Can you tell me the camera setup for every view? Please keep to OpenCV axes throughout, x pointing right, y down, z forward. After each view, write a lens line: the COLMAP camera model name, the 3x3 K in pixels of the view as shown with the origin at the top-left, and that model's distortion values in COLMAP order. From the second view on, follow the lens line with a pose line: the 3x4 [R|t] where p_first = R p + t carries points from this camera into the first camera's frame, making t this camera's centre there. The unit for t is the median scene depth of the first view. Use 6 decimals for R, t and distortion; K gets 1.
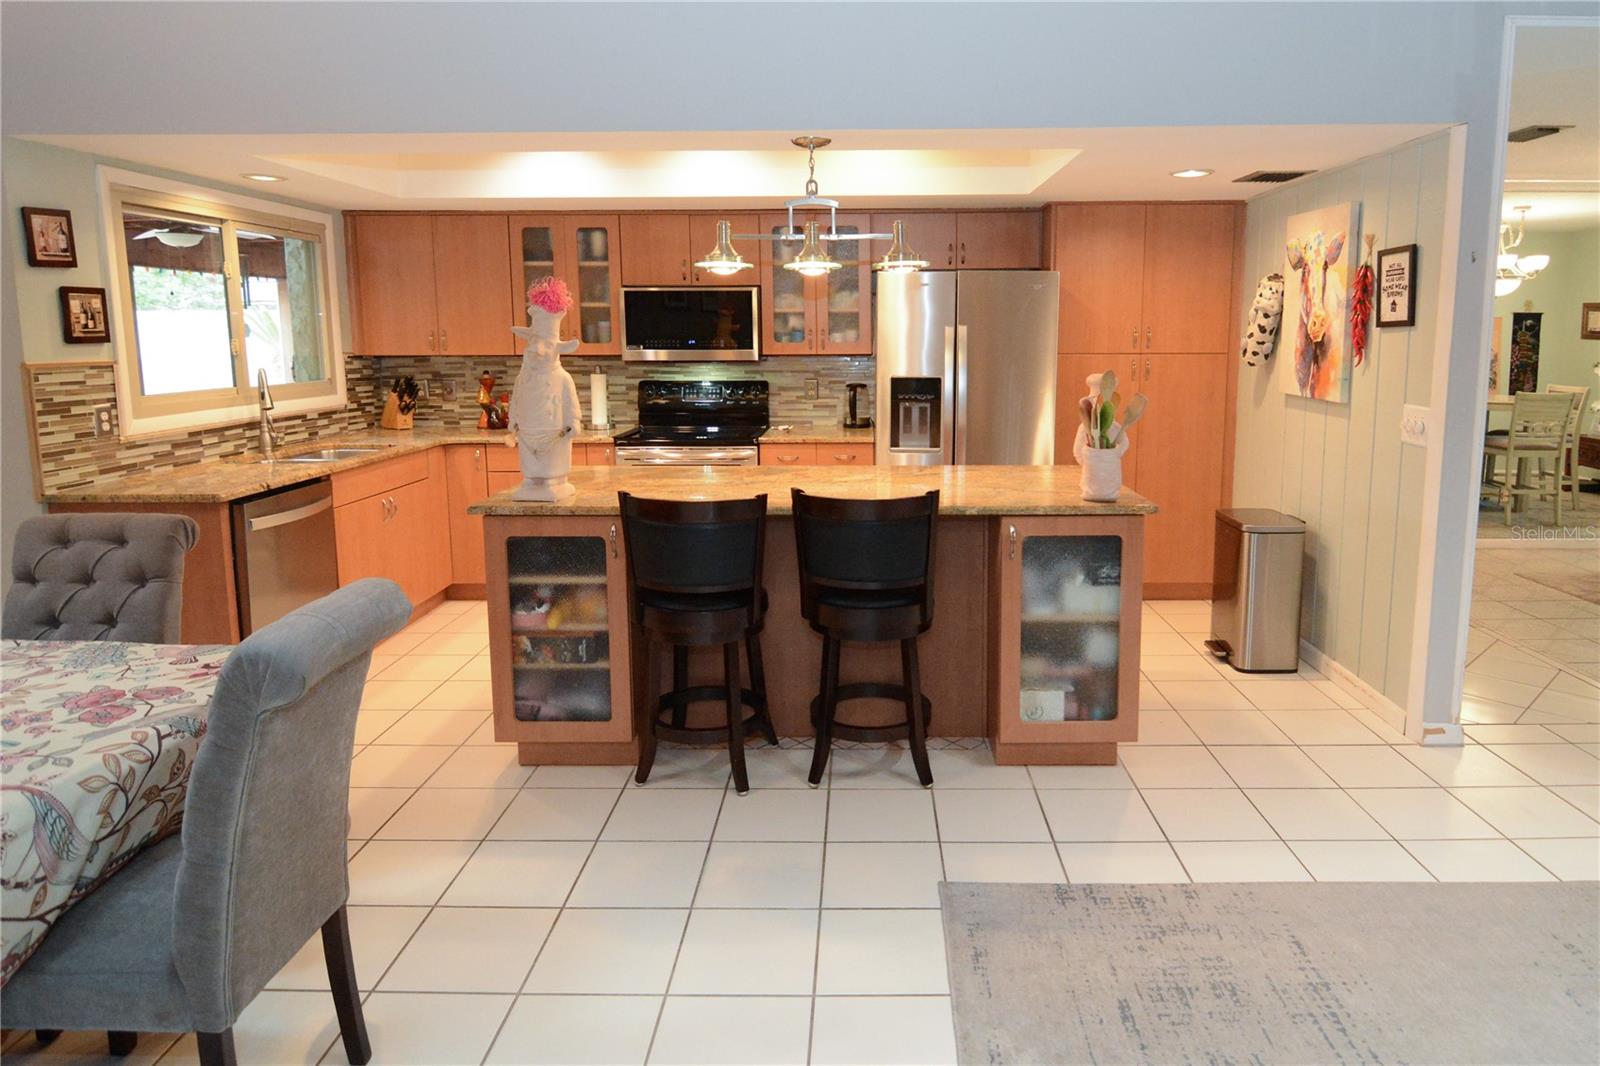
lens RADIAL K [[984.0, 0, 870.8], [0, 984.0, 456.2], [0, 0, 1]] dist [-0.001546, -0.003094]
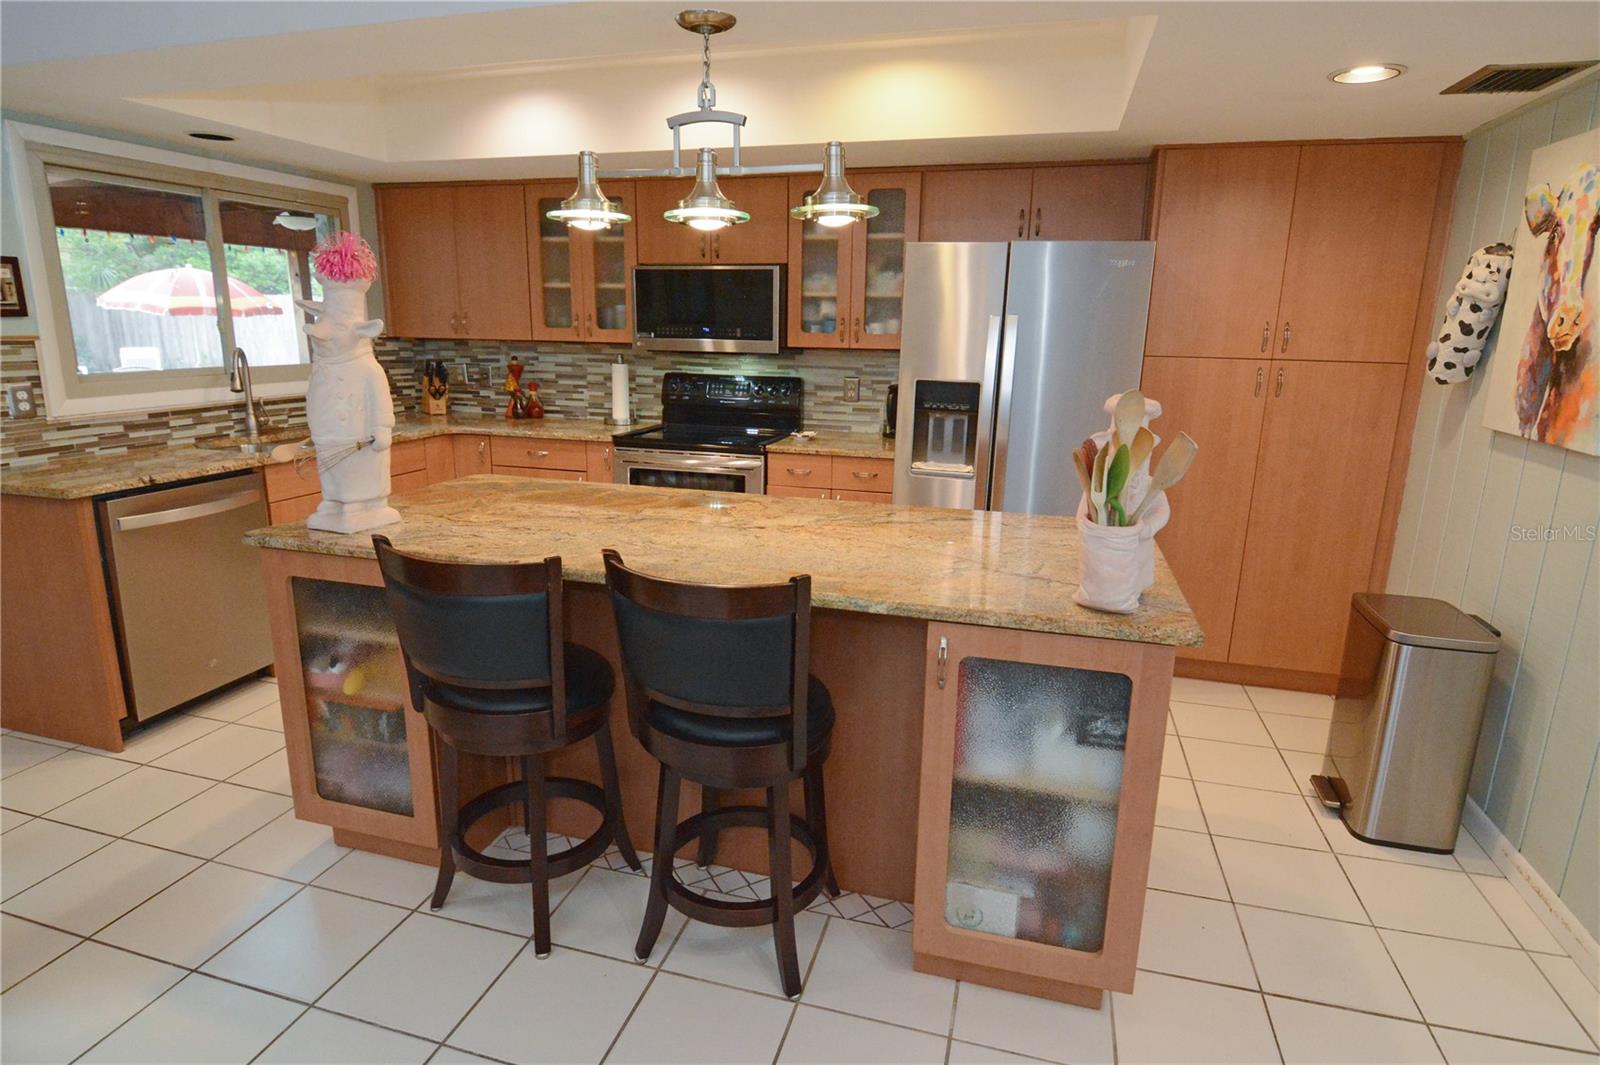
lens RADIAL K [[867.8, 0, 798.0], [0, 867.8, 528.2], [0, 0, 1]] dist [-0.004367, -0.011588]
pose [[0.960234, 0.082545, -0.266716, 0.145848], [-0.054839, 0.992449, 0.109717, -0.038889], [0.273759, -0.090727, 0.957510, 0.343174]]
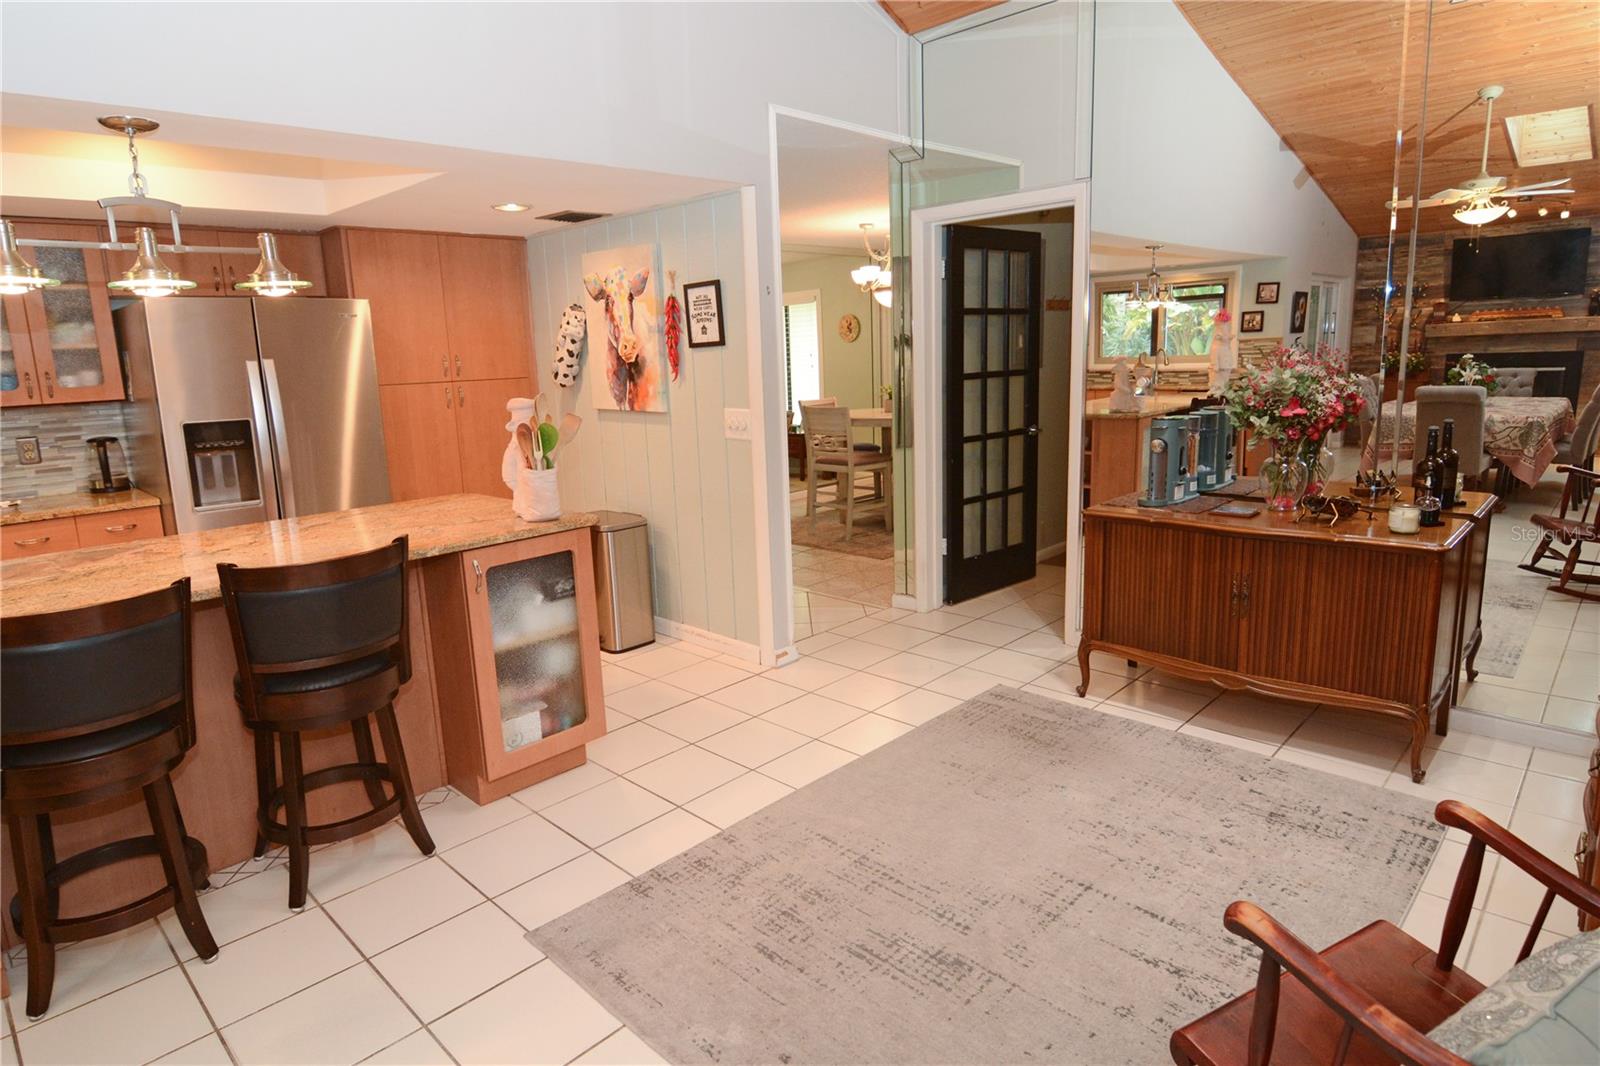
lens RADIAL K [[889.0, 0, 780.5], [0, 889.0, 503.8], [0, 0, 1]] dist [0.004850, -0.017429]
pose [[0.703247, -0.144683, 0.696068, -0.183551], [0.124074, 0.989025, 0.080223, -0.012255], [-0.700035, 0.029947, 0.713480, 0.122433]]
